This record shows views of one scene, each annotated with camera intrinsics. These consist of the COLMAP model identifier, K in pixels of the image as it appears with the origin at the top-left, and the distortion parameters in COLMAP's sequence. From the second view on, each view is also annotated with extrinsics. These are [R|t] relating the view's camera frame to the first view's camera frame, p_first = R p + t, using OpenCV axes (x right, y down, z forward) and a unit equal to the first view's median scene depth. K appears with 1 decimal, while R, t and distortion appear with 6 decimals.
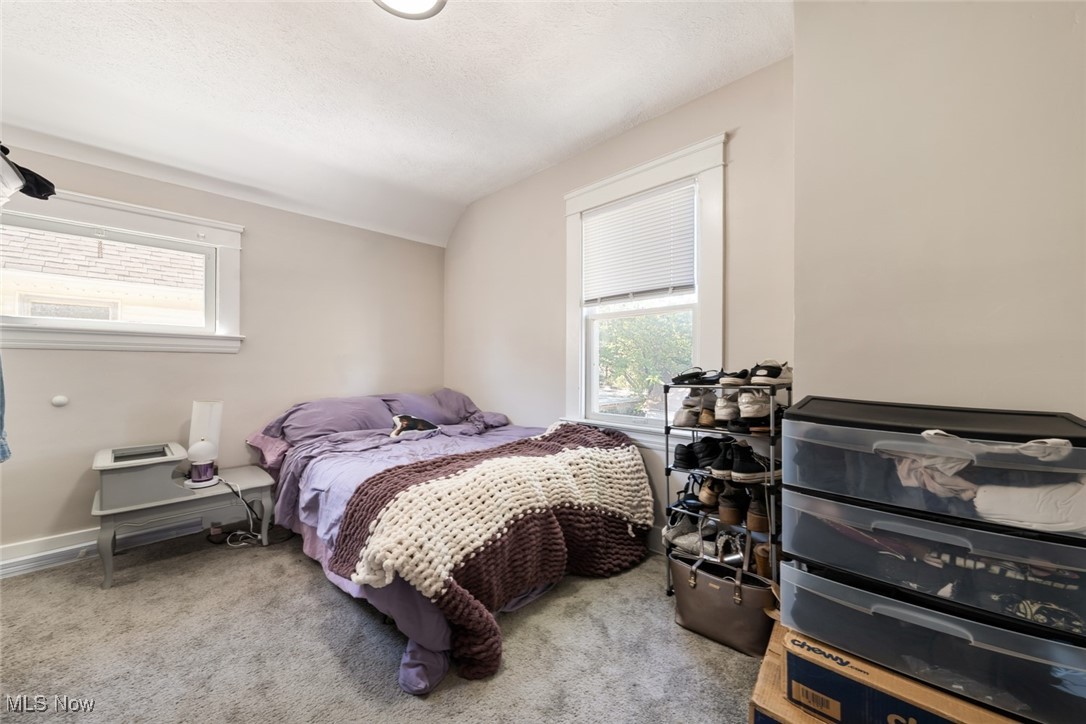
lens RADIAL K [[411.4, 0, 543.0], [0, 411.4, 362.0], [0, 0, 1]] dist [-0.000690, -0.000034]
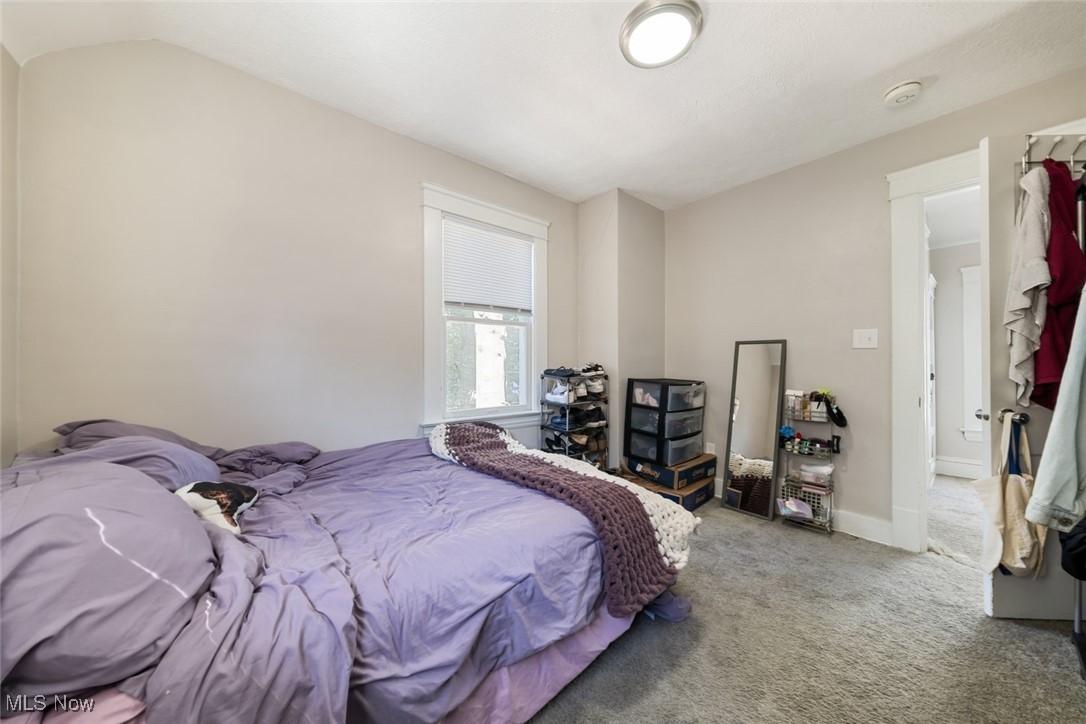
lens RADIAL K [[371.7, 0, 543.0], [0, 371.7, 362.0], [0, 0, 1]] dist [-0.000807, -0.000011]
pose [[0.094169, 0.008103, 0.995523, -0.869109], [-0.005879, 0.999954, -0.007583, 0.005230], [-0.995539, -0.005139, 0.094212, 0.756556]]
